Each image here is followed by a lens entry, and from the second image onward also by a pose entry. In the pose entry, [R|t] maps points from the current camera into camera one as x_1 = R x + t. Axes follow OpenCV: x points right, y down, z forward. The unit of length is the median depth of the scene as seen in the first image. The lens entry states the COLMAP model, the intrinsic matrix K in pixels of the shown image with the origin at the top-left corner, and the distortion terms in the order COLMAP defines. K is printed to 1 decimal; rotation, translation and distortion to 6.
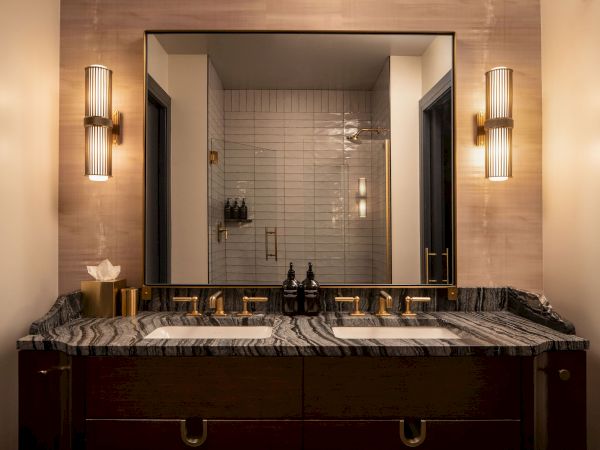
lens RADIAL K [[518.9, 0, 299.1], [0, 518.9, 218.8], [0, 0, 1]] dist [0.005050, 0.002100]
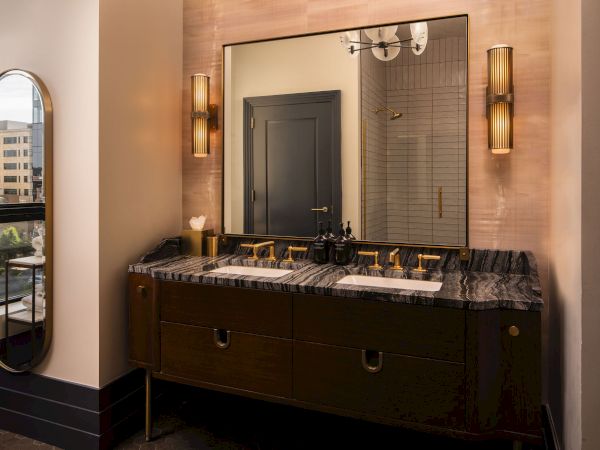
lens RADIAL K [[445.7, 0, 300.0], [0, 445.7, 225.0], [0, 0, 1]] dist [-0.089395, 0.002010]
pose [[0.922937, 0.035951, -0.383269, 0.335755], [-0.002583, 0.996185, 0.087224, 0.001103], [0.384943, -0.079512, 0.919509, 0.004781]]
